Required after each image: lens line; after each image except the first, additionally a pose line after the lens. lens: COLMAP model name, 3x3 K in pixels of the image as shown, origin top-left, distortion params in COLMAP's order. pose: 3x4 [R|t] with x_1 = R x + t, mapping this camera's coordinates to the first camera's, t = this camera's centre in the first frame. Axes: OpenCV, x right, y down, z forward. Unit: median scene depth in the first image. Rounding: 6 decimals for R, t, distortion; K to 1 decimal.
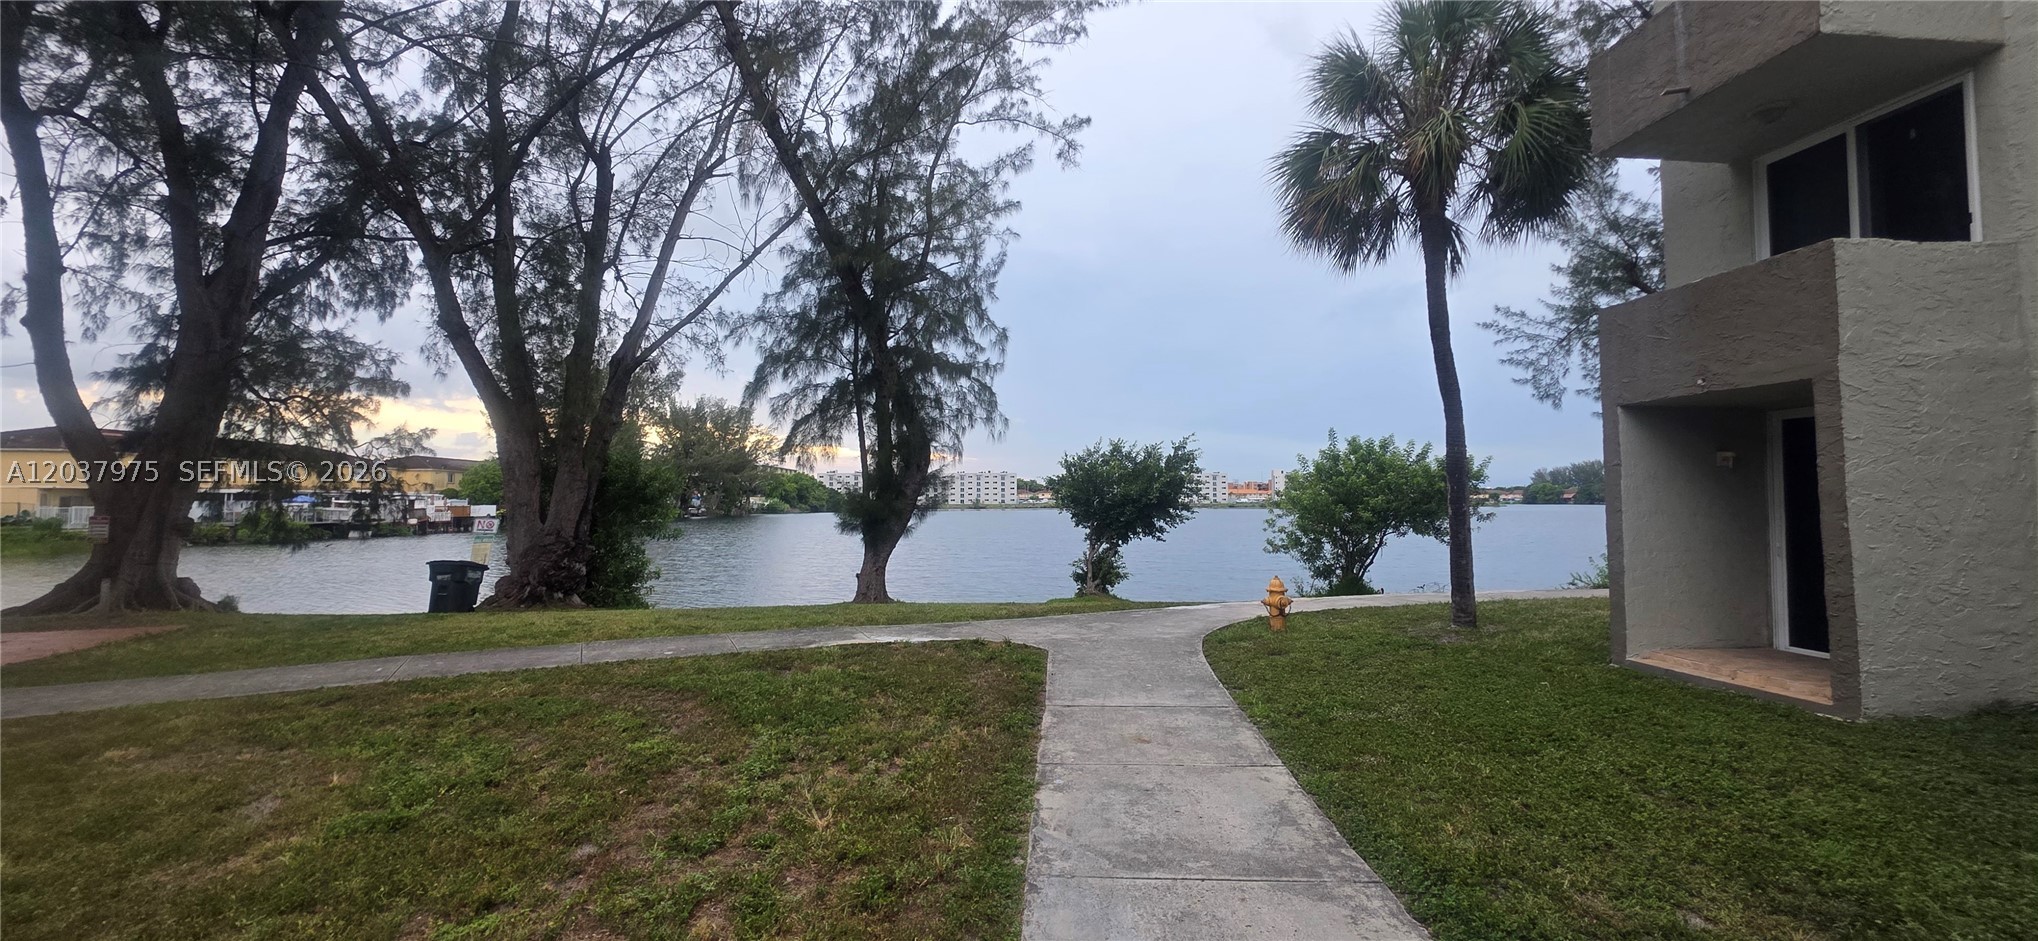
lens RADIAL K [[801.4, 0, 1024.9], [0, 801.4, 470.3], [0, 0, 1]] dist [-0.001079, -0.000036]
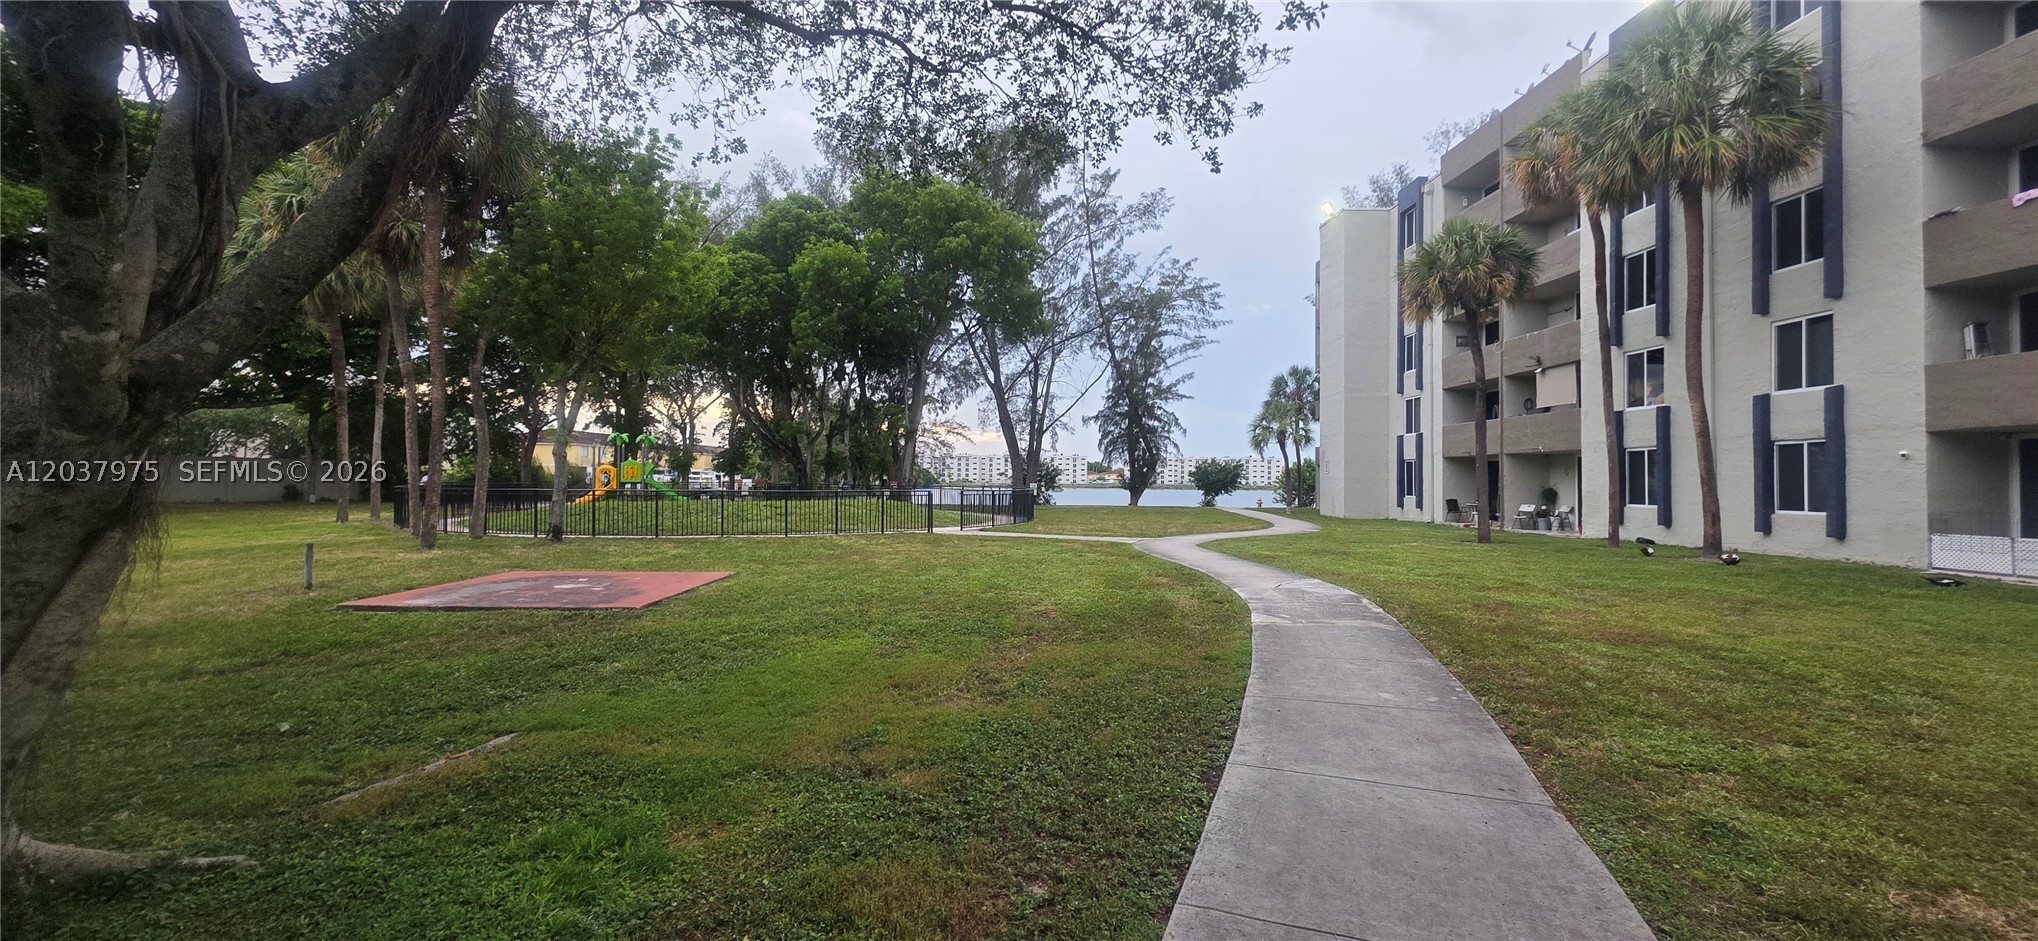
lens RADIAL K [[801.4, 0, 1024.9], [0, 801.4, 470.3], [0, 0, 1]] dist [-0.001079, -0.000036]
pose [[0.997949, 0.011038, -0.063060, -0.362683], [-0.009453, 0.999633, 0.025378, -0.062834], [0.063317, -0.024730, 0.997687, -1.795278]]
